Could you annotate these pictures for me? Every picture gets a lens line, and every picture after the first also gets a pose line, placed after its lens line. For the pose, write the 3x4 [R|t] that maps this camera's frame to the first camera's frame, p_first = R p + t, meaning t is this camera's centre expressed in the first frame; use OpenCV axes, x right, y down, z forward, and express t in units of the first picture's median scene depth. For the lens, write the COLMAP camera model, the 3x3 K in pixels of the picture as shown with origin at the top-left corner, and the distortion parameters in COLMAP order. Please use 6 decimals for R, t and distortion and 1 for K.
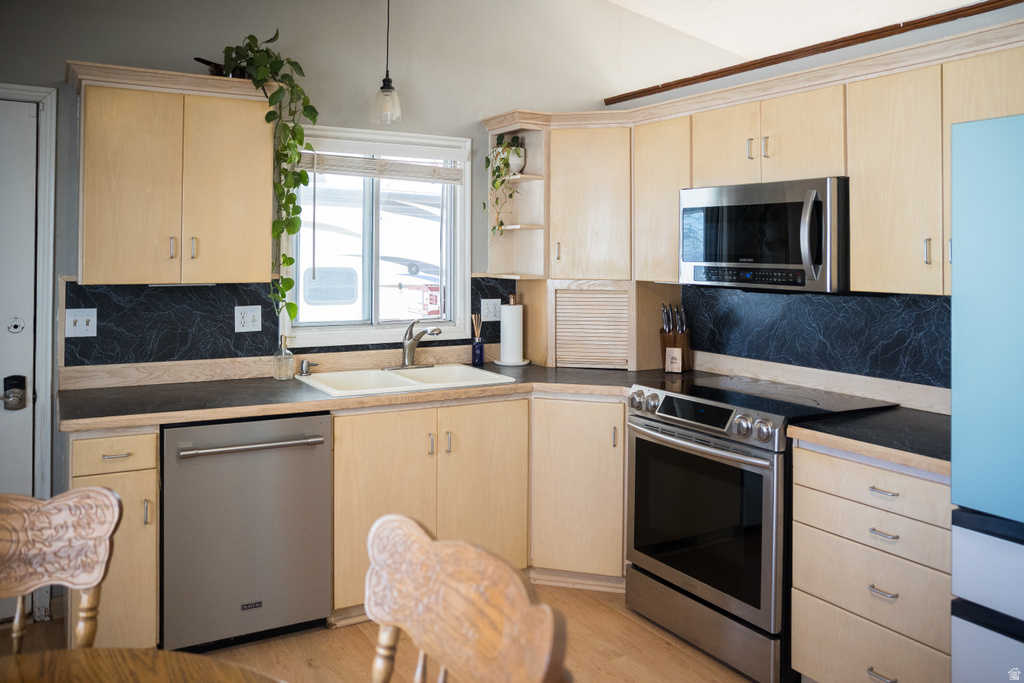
lens RADIAL K [[790.0, 0, 515.8], [0, 790.0, 337.4], [0, 0, 1]] dist [-0.016775, -0.005136]
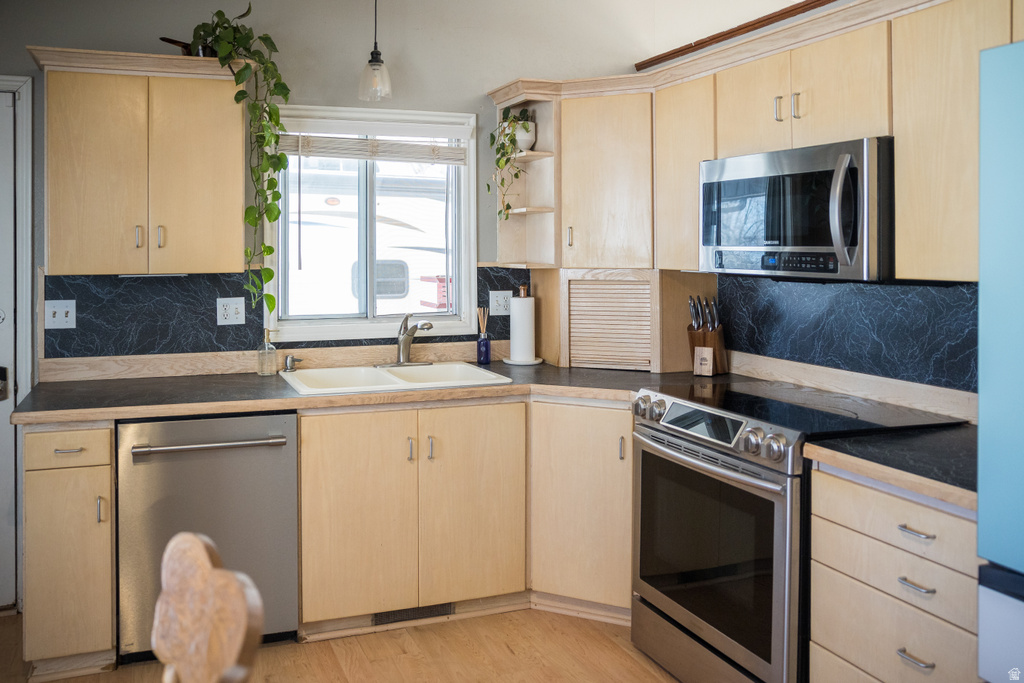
lens RADIAL K [[824.9, 0, 451.6], [0, 824.9, 339.4], [0, 0, 1]] dist [-0.016864, 0.009934]
pose [[0.980870, 0.010393, -0.194388, 0.117263], [-0.009148, 0.999932, 0.007300, 0.000887], [0.194451, -0.005382, 0.980897, 0.072263]]
